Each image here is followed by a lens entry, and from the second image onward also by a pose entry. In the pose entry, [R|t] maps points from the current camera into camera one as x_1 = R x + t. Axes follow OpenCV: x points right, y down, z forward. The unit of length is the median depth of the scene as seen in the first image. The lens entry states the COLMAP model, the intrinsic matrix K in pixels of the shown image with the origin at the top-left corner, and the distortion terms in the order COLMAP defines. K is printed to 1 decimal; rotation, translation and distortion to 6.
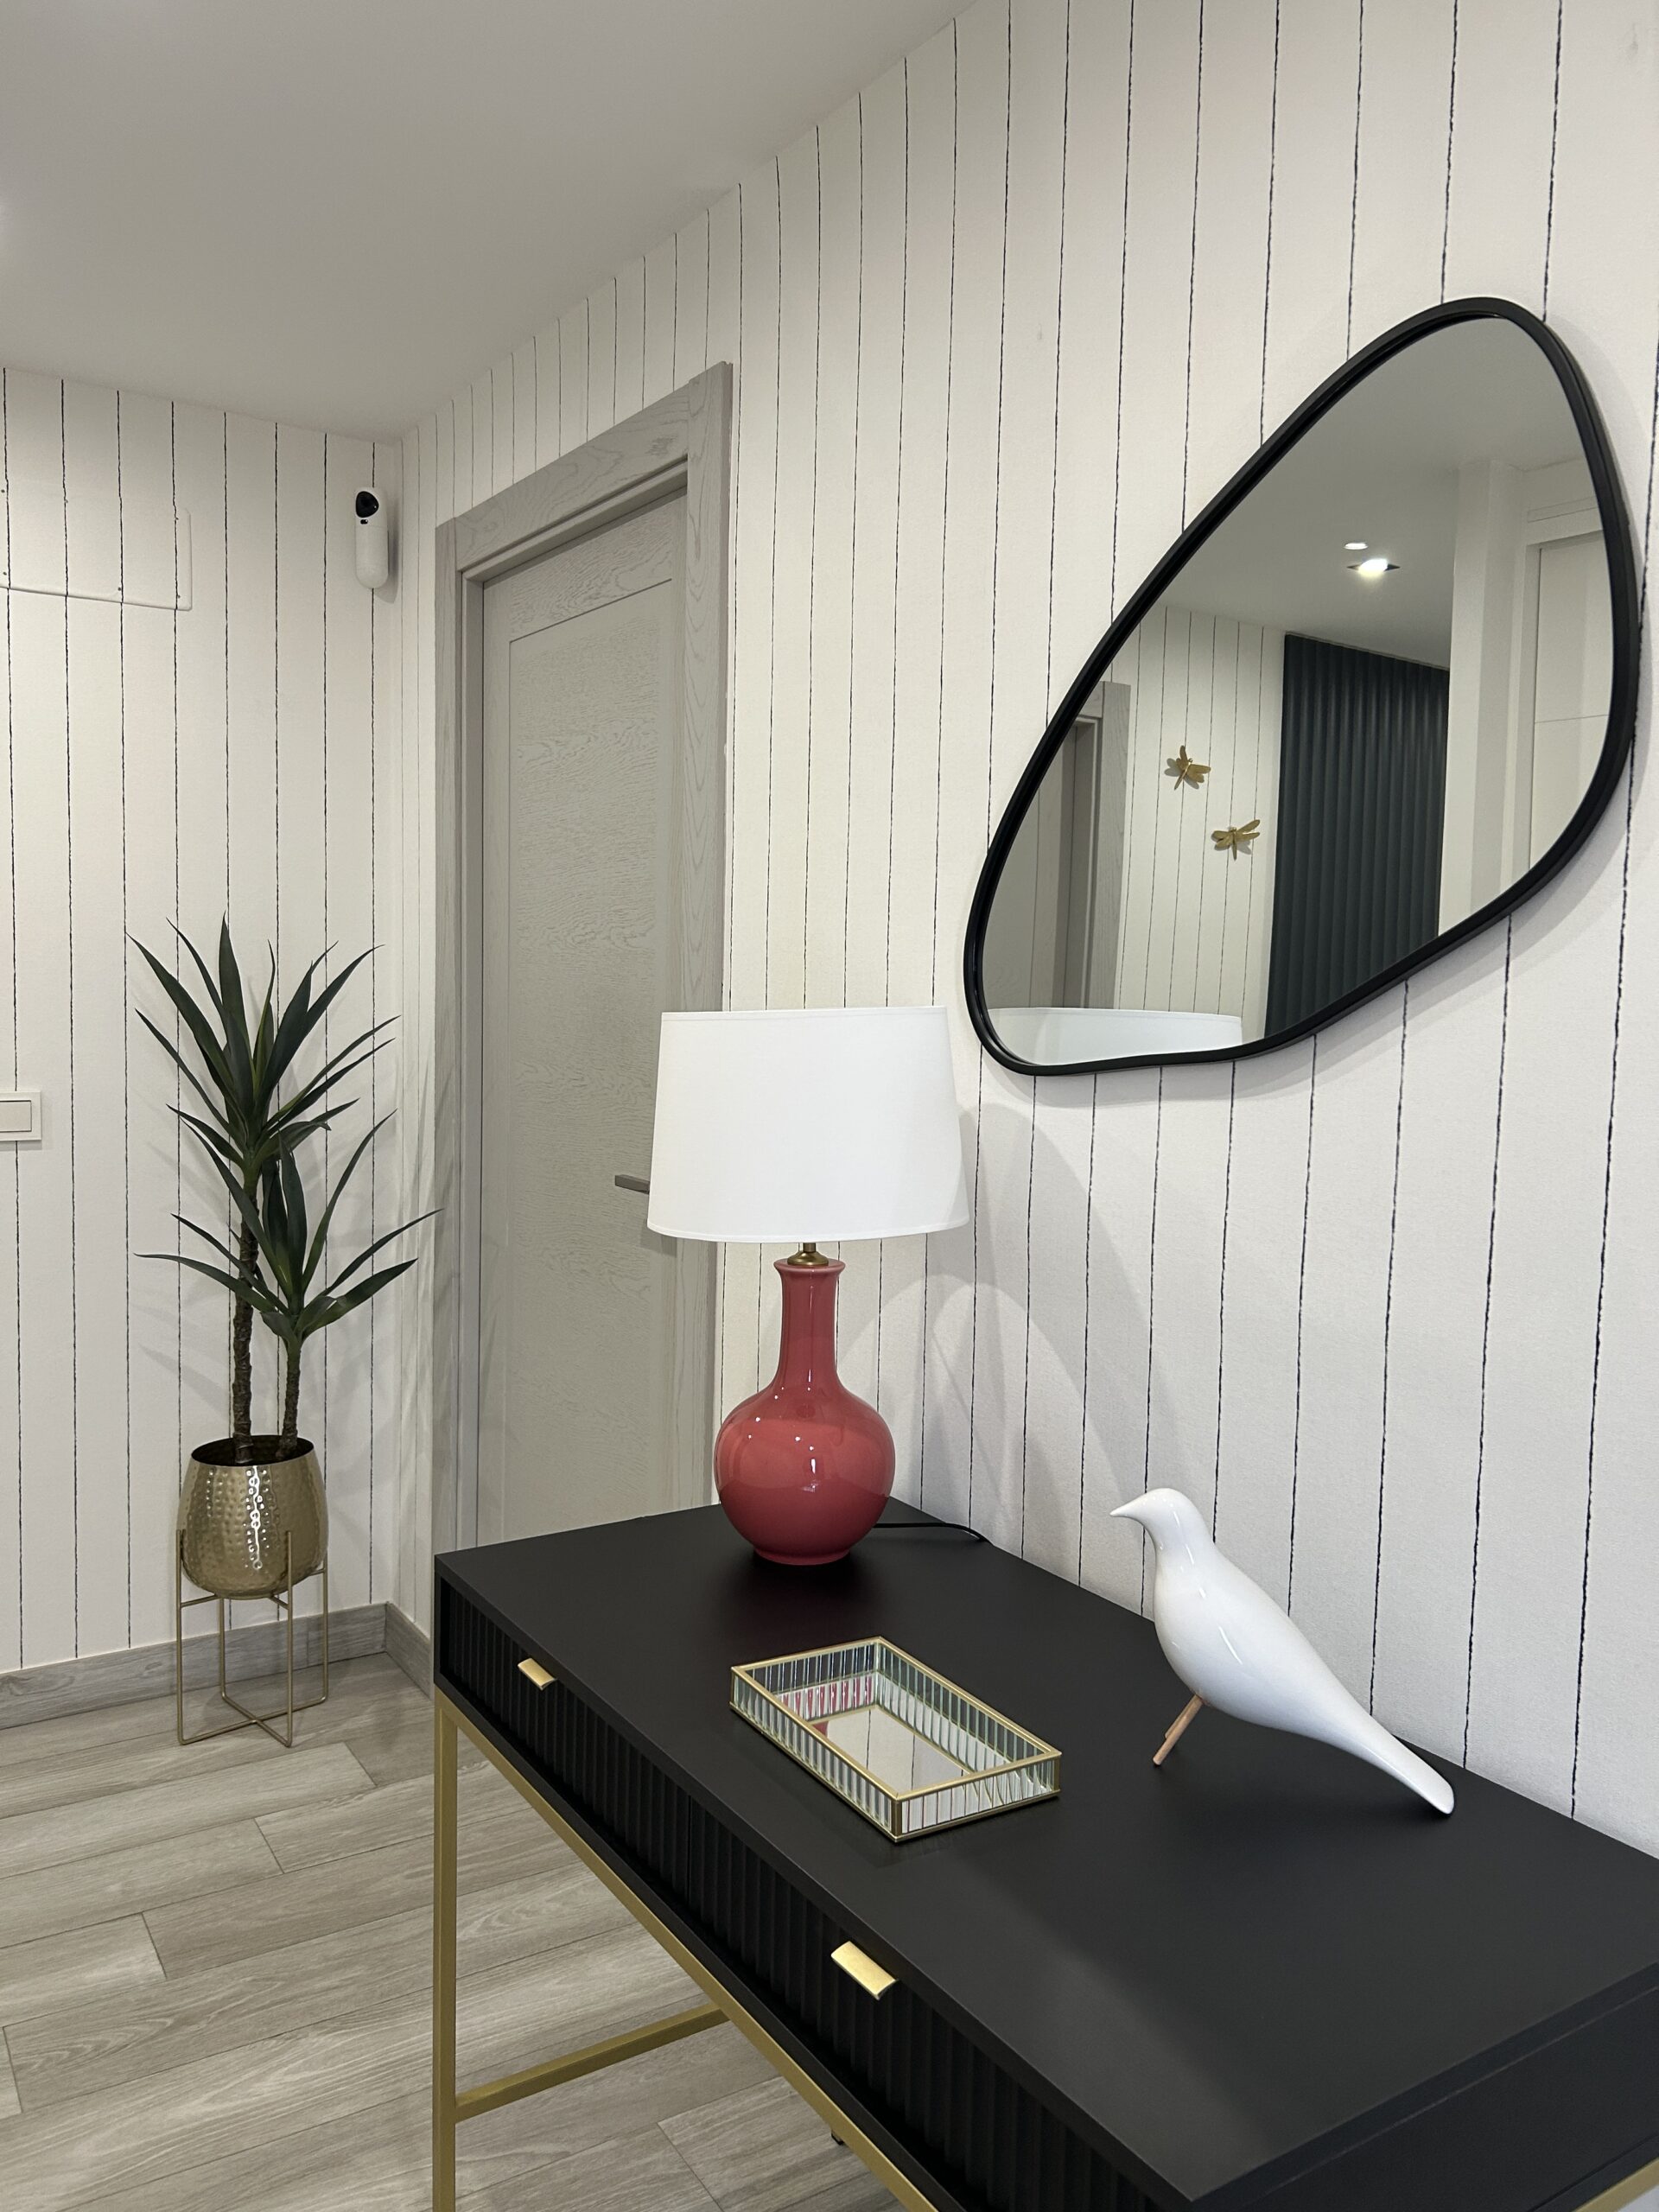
lens RADIAL K [[1669.7, 0, 845.2], [0, 1669.7, 1101.0], [0, 0, 1]] dist [0.086113, -0.105799]
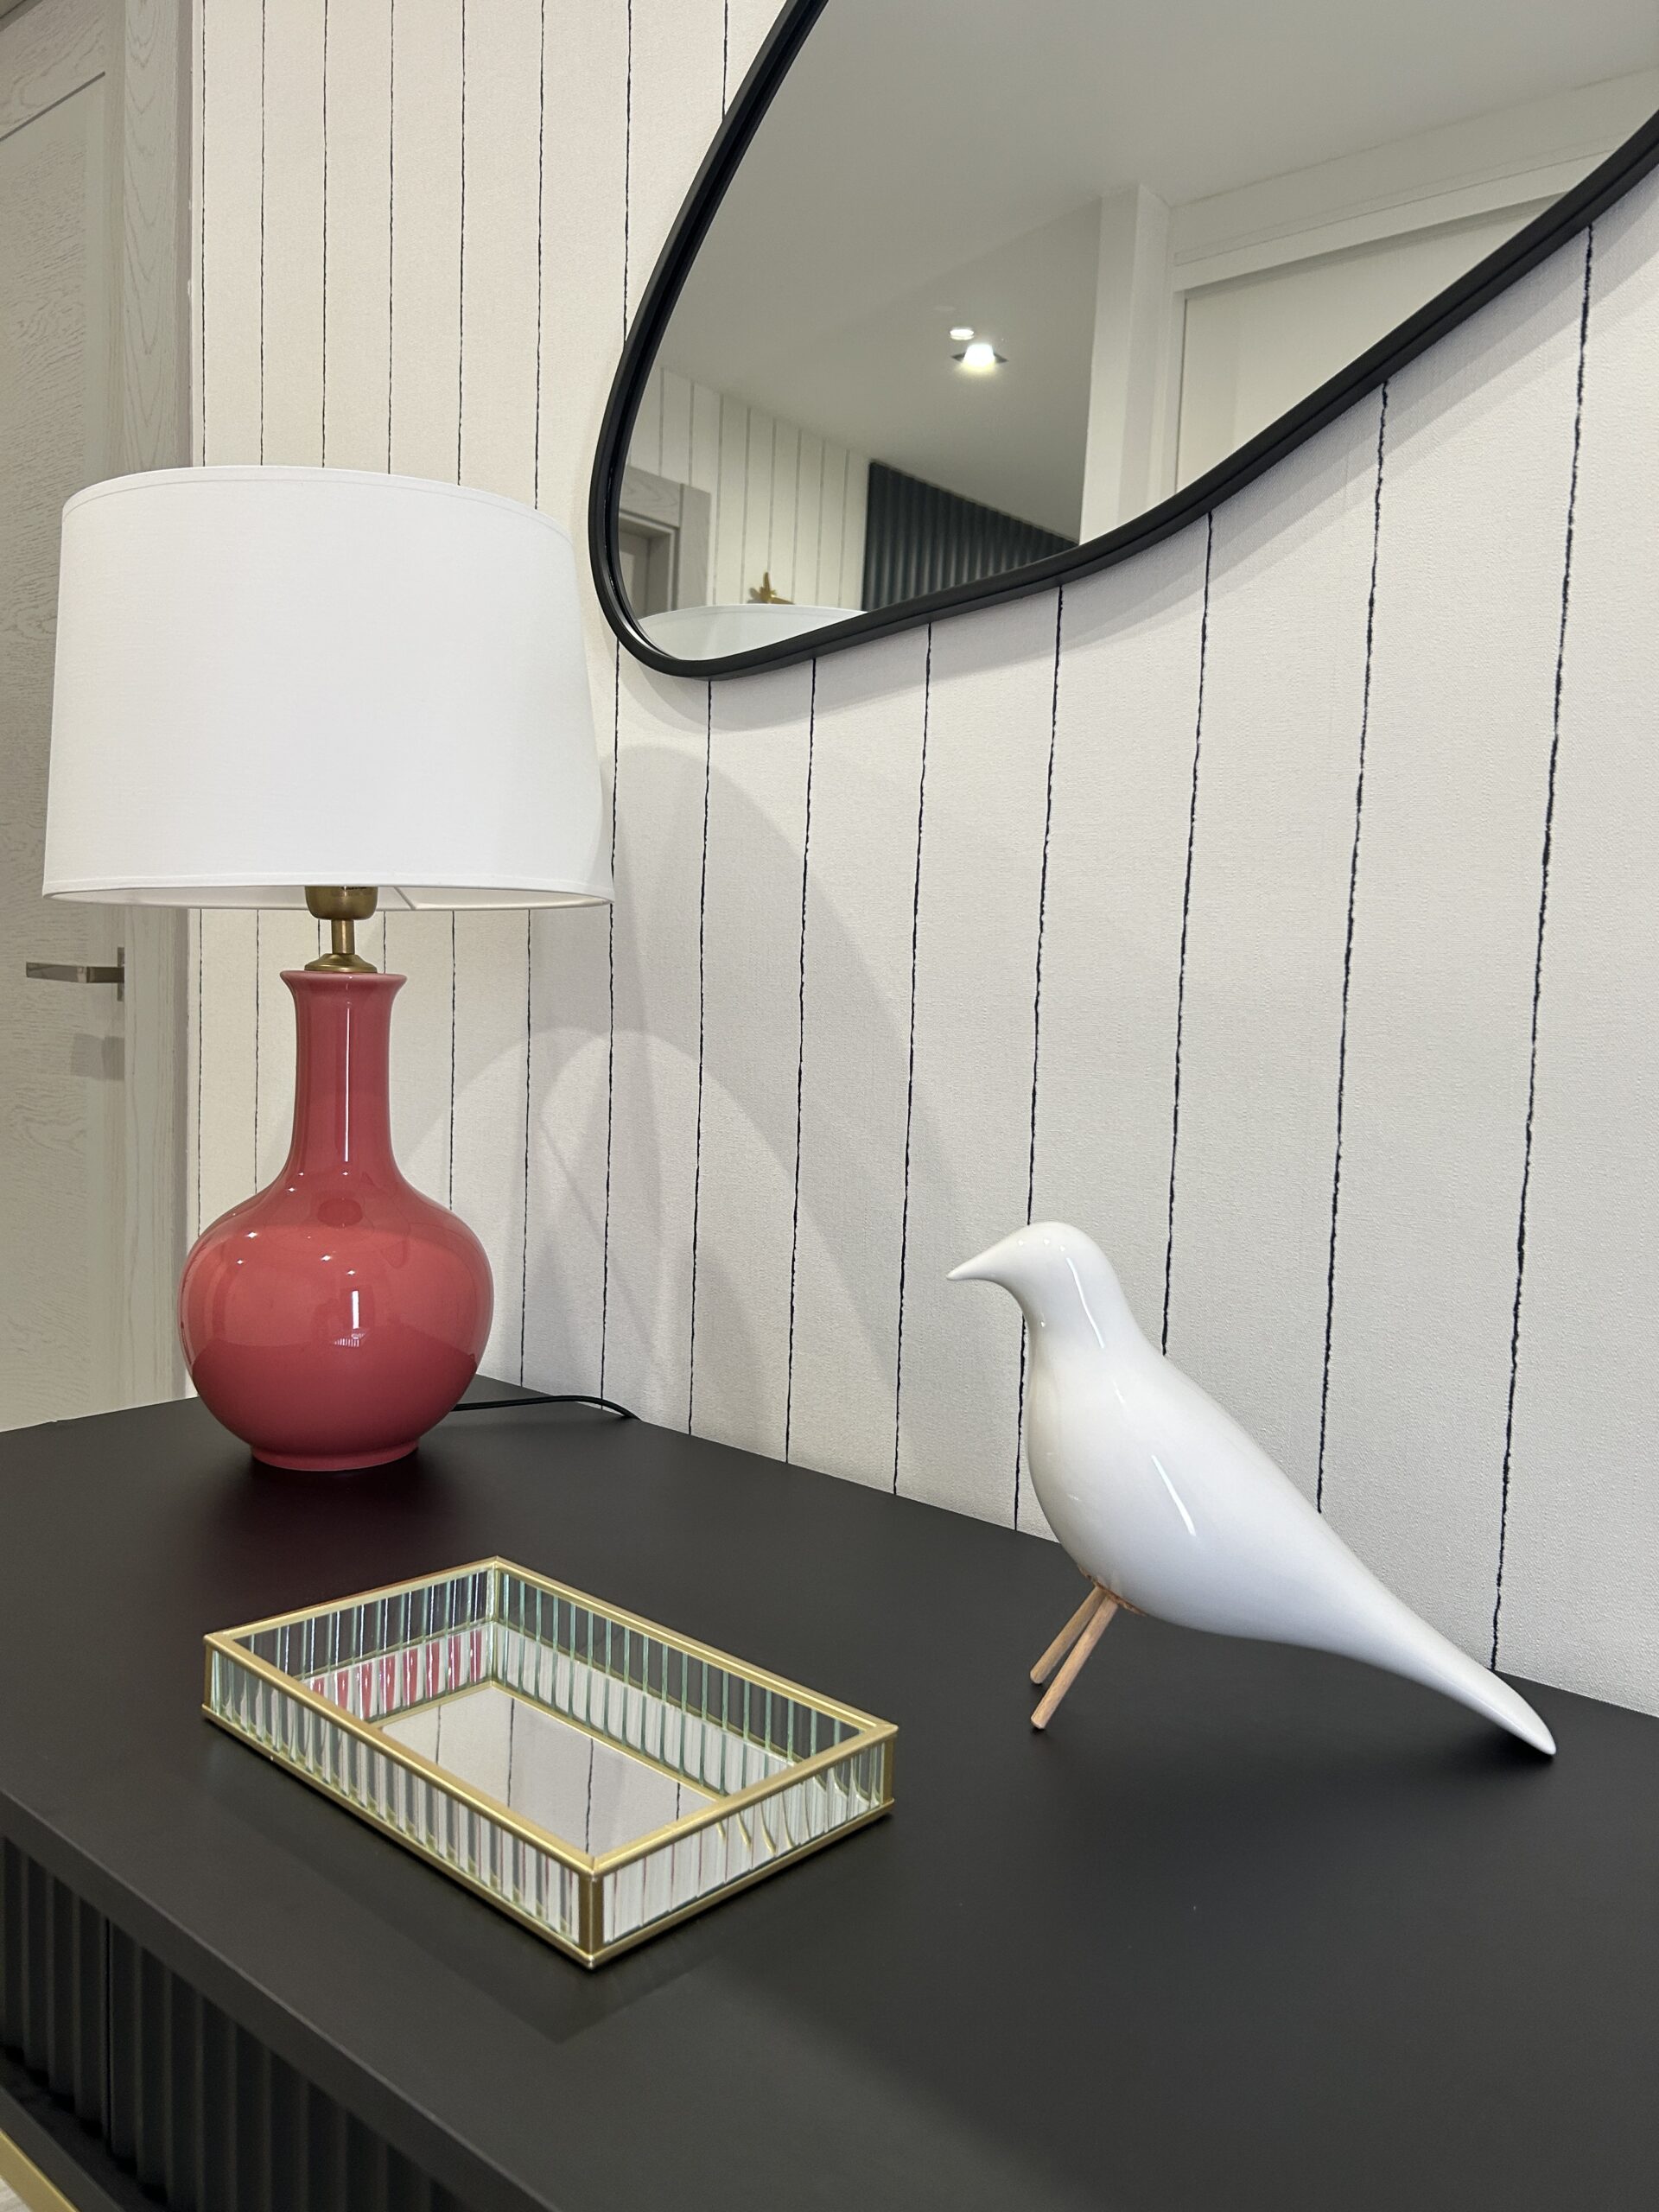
lens RADIAL K [[1669.7, 0, 829.8], [0, 1669.7, 1098.9], [0, 0, 1]] dist [0.086113, -0.105799]
pose [[0.962047, -0.010909, 0.272665, -0.019791], [0.008277, 0.999907, 0.010800, 0.141570], [-0.272757, -0.008134, 0.962048, 0.382839]]
